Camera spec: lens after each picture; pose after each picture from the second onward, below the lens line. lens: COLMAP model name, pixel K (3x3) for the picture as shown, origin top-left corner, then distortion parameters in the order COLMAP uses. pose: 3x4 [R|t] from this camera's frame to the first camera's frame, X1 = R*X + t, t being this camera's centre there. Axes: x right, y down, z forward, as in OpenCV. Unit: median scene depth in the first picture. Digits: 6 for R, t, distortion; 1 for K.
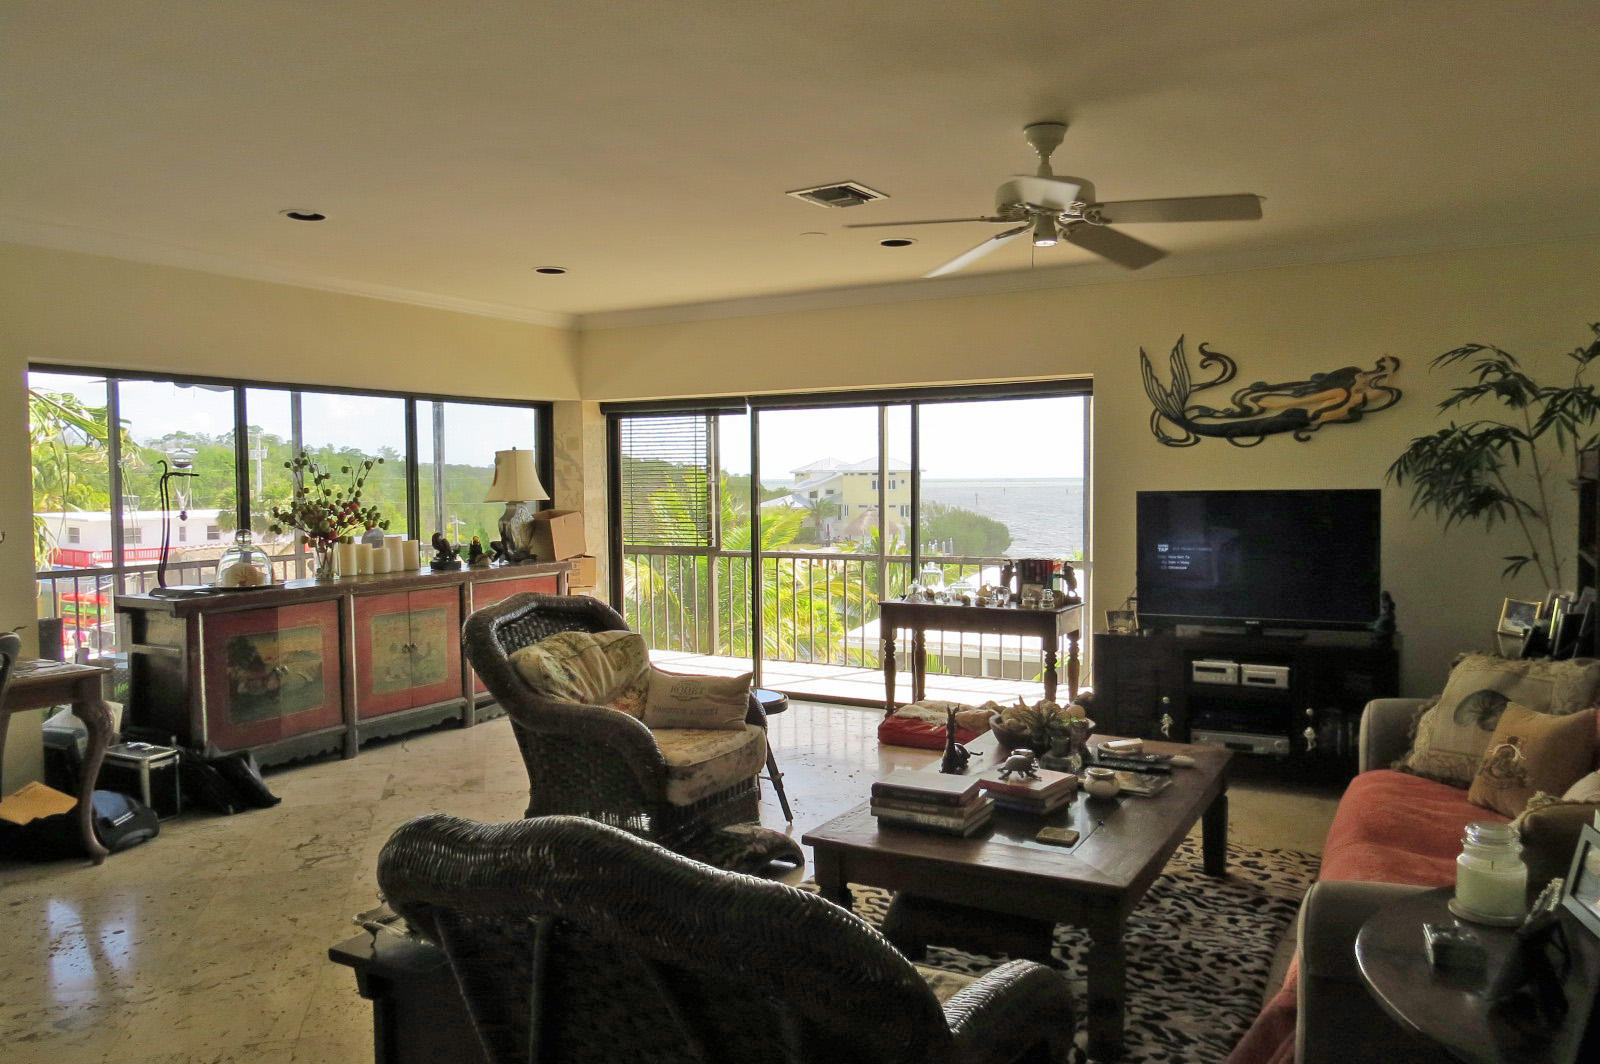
lens RADIAL K [[1156.0, 0, 801.8], [0, 1156.0, 529.4], [0, 0, 1]] dist [-0.022906, 0.012478]
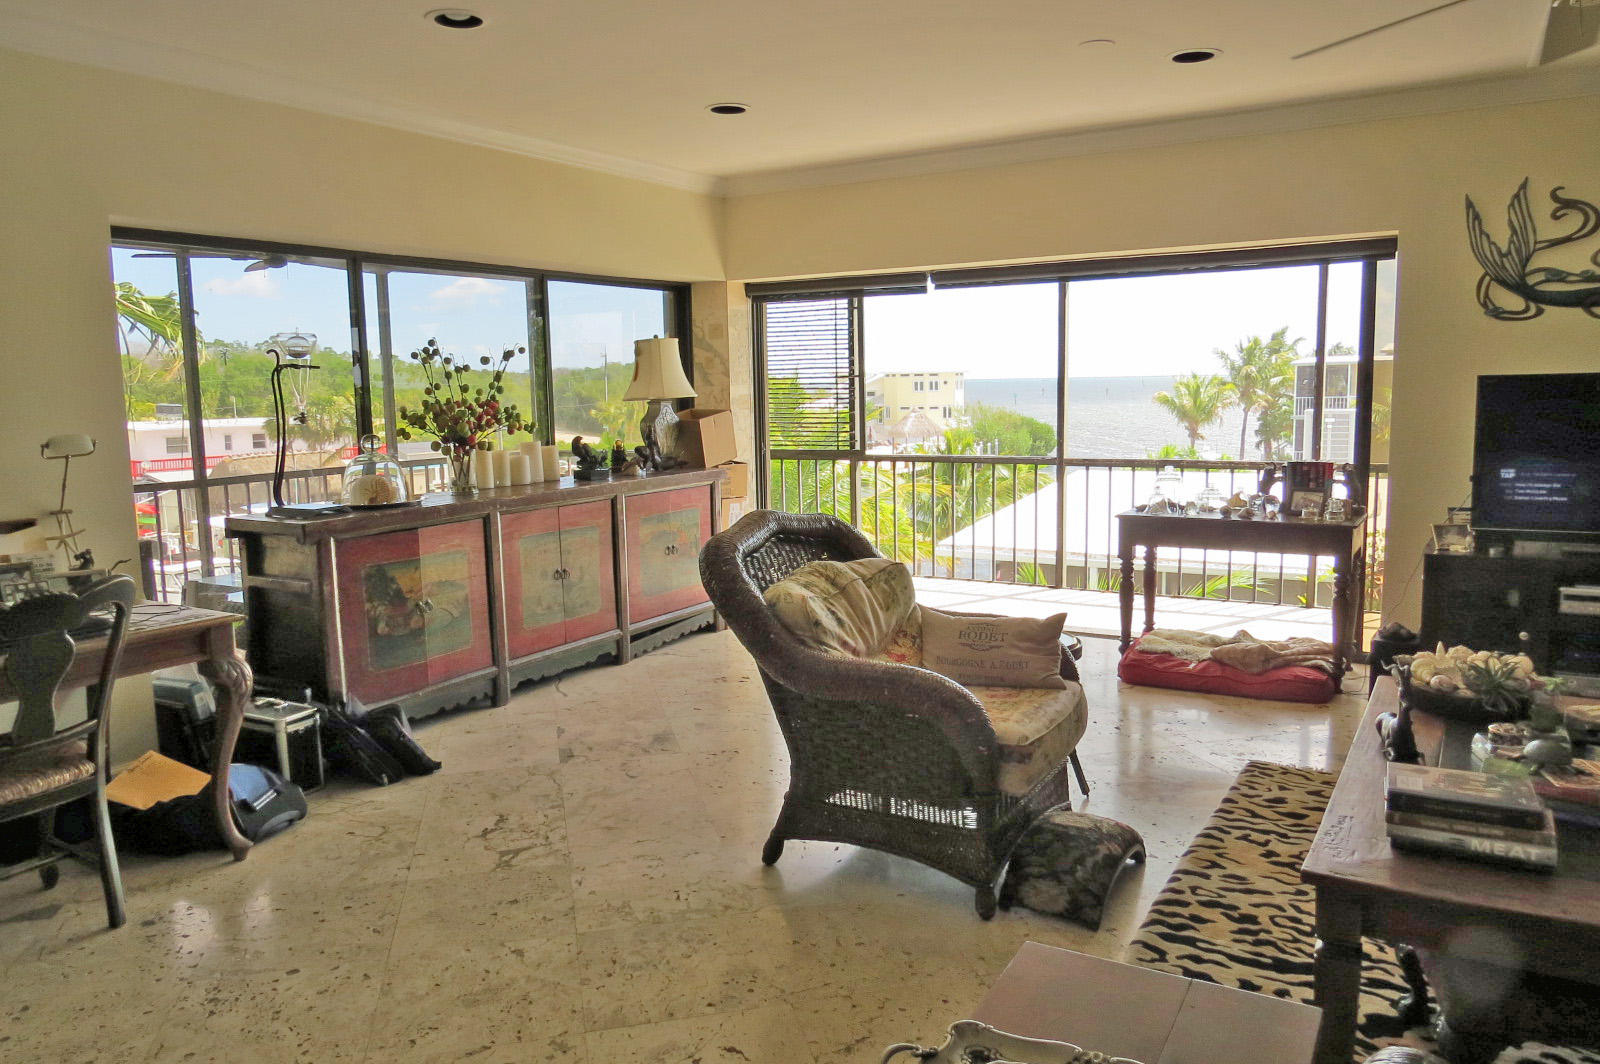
lens RADIAL K [[1156.0, 0, 805.0], [0, 1156.0, 529.8], [0, 0, 1]] dist [-0.022906, 0.012478]
pose [[0.999589, -0.007852, -0.027569, -0.153711], [0.010147, 0.996404, 0.084121, 0.001882], [0.026809, -0.084366, 0.996074, 0.184242]]
